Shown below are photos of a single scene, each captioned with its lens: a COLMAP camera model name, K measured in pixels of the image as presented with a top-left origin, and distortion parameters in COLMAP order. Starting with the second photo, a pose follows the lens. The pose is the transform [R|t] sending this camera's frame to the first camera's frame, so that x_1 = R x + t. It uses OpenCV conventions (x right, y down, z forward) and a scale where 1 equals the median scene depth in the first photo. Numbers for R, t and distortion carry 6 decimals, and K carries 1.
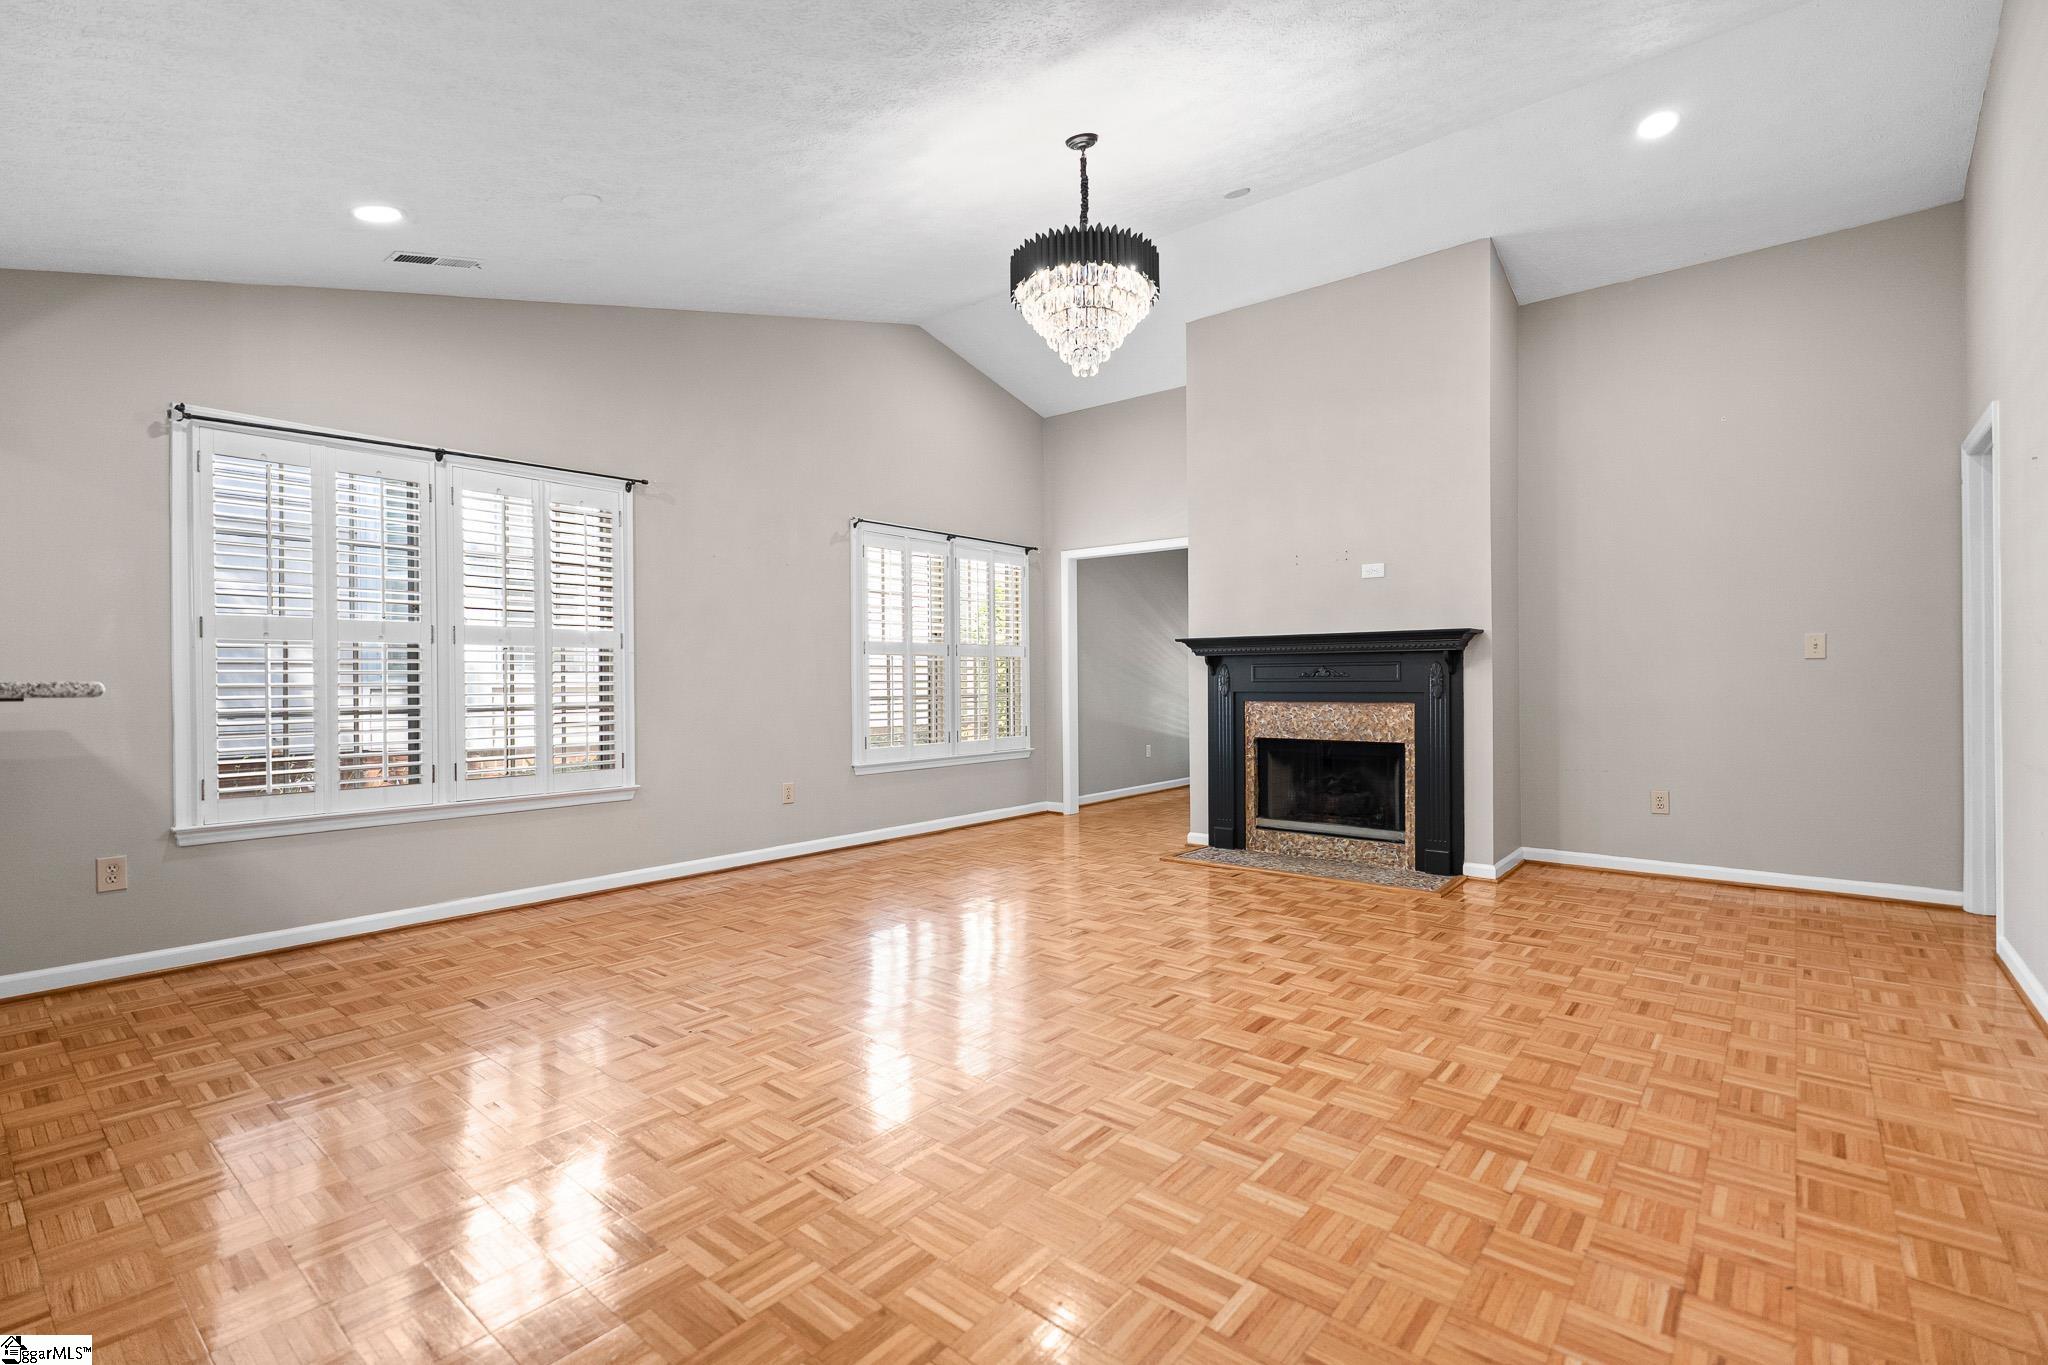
lens RADIAL K [[928.2, 0, 1024.0], [0, 928.2, 682.5], [0, 0, 1]] dist [-0.000705, -0.000074]
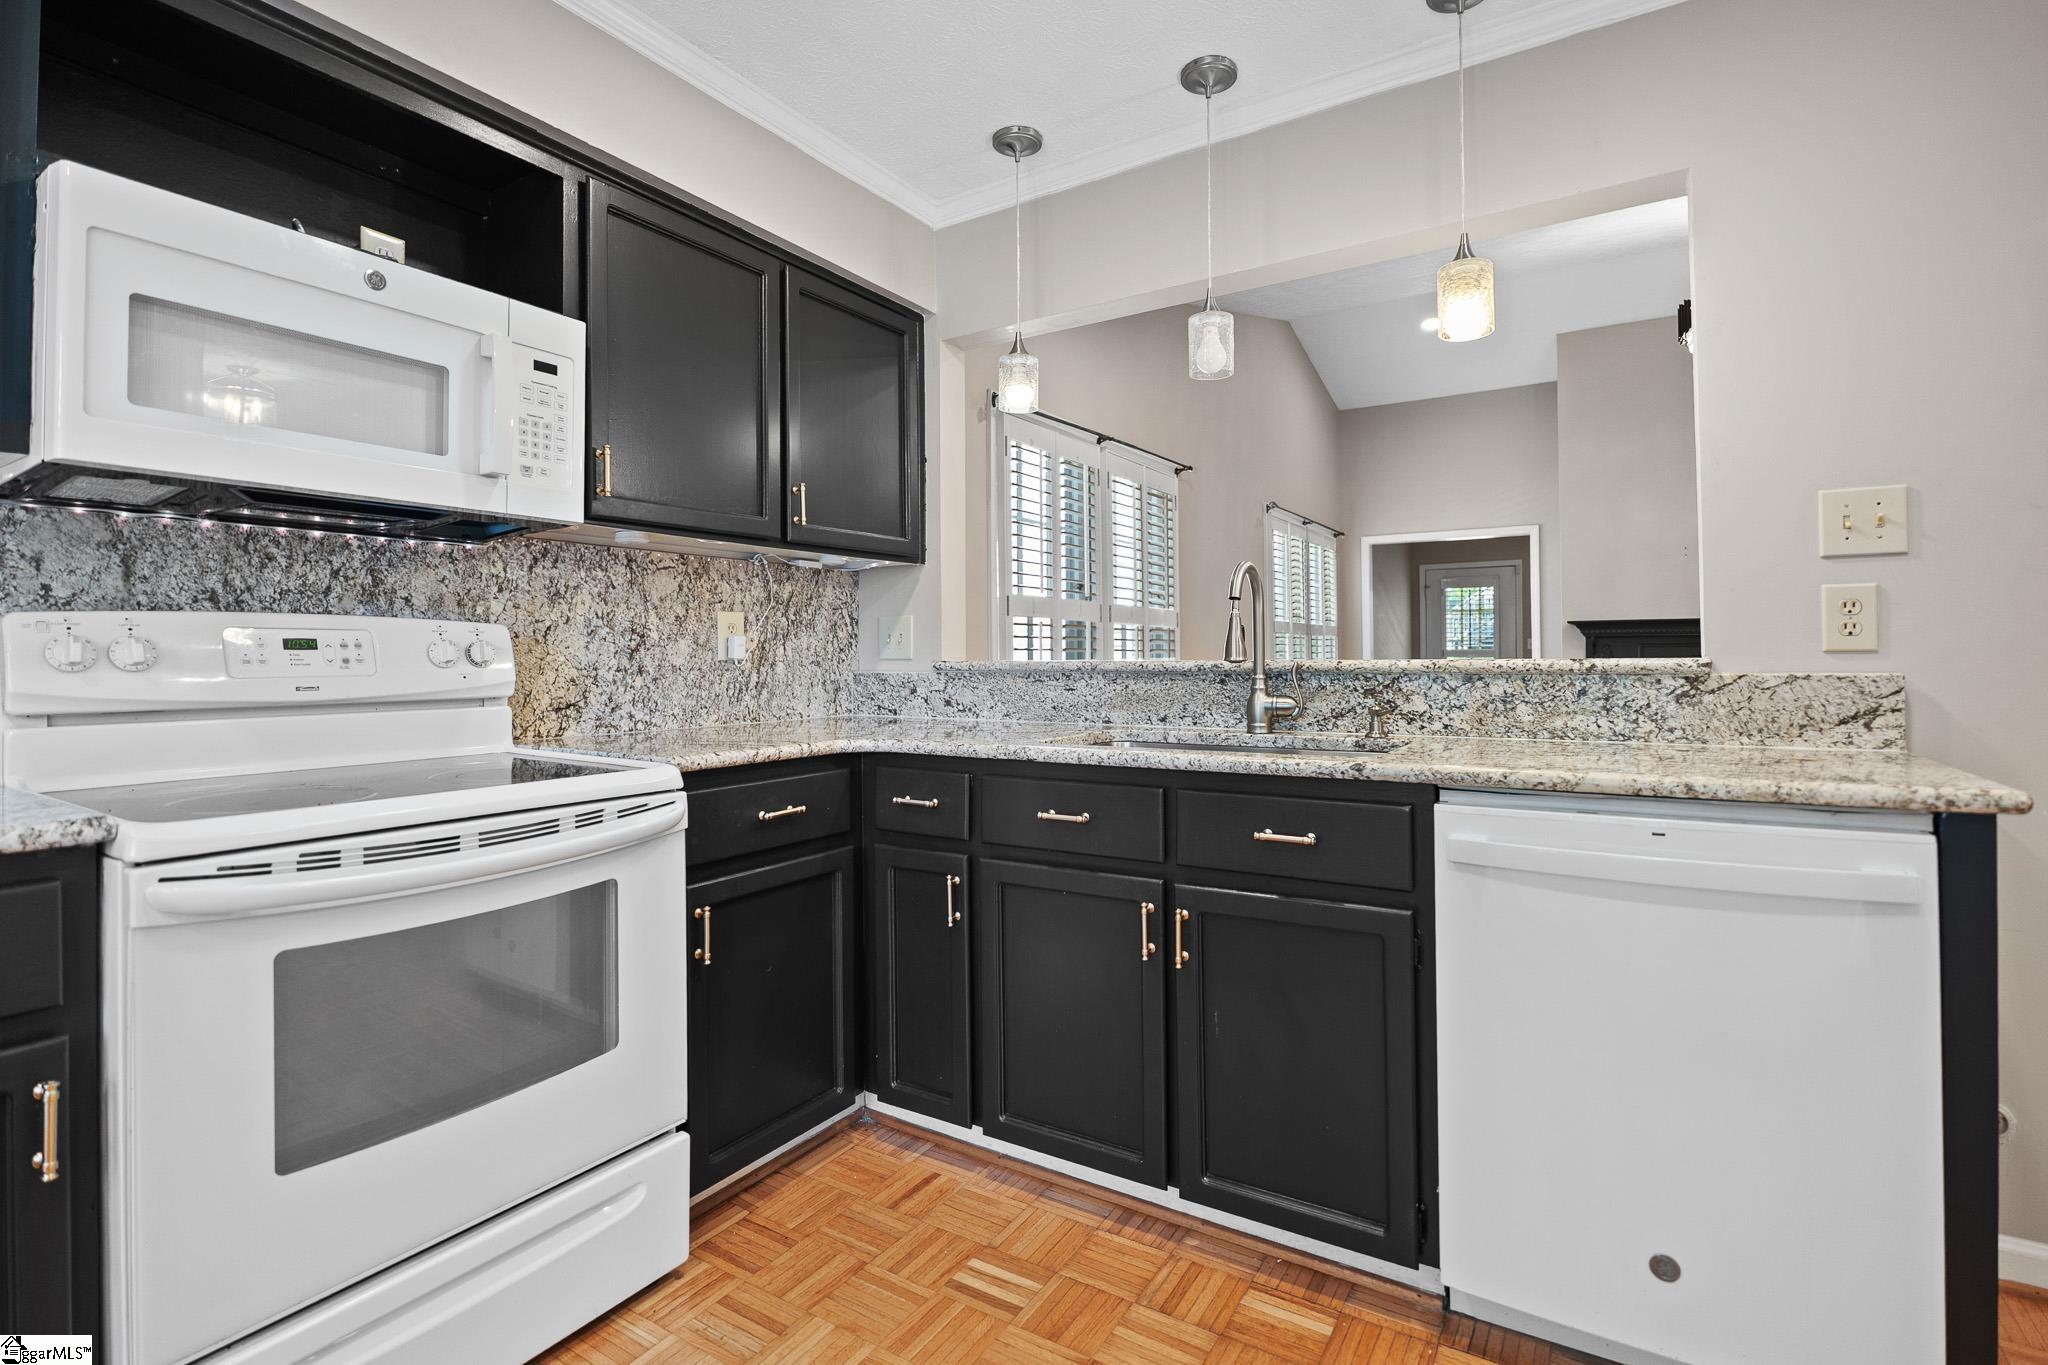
lens RADIAL K [[950.4, 0, 1027.5], [0, 950.4, 644.6], [0, 0, 1]] dist [-0.019548, 0.000004]
pose [[0.992141, 0.000962, 0.125120, -0.909830], [0.000913, 0.999888, -0.014930, -0.000362], [-0.125120, 0.014927, 0.992029, -0.051698]]
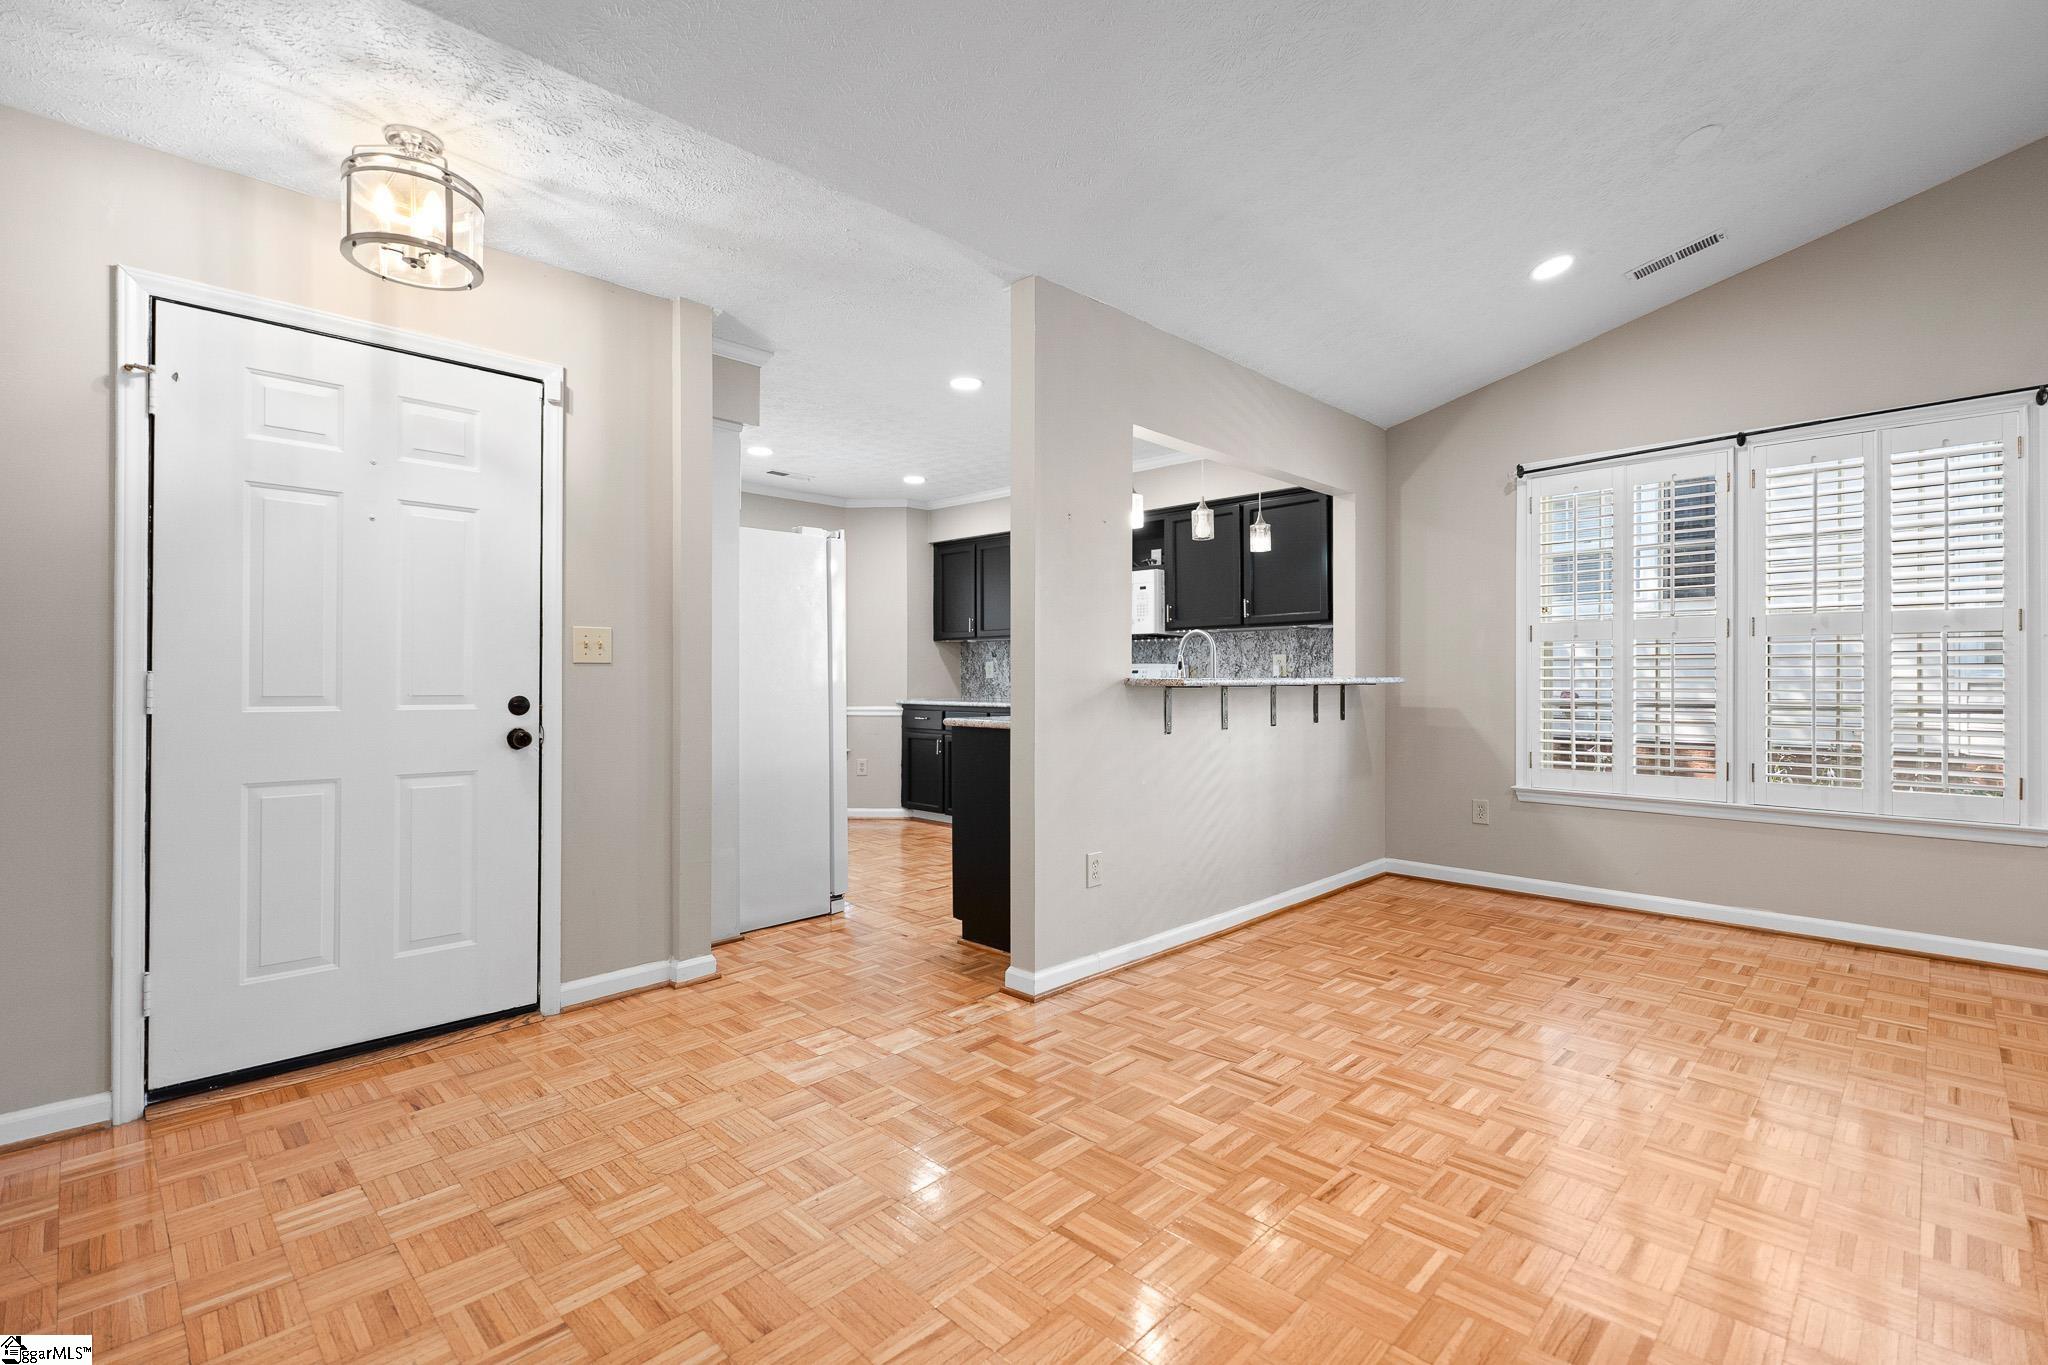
lens RADIAL K [[913.5, 0, 1032.2], [0, 913.5, 678.9], [0, 0, 1]] dist [0.000310, 0.000247]
pose [[-0.089846, 0.006563, -0.995934, 0.400367], [0.000683, 0.999978, 0.006528, -0.005469], [0.995955, -0.000094, -0.089849, 0.383869]]
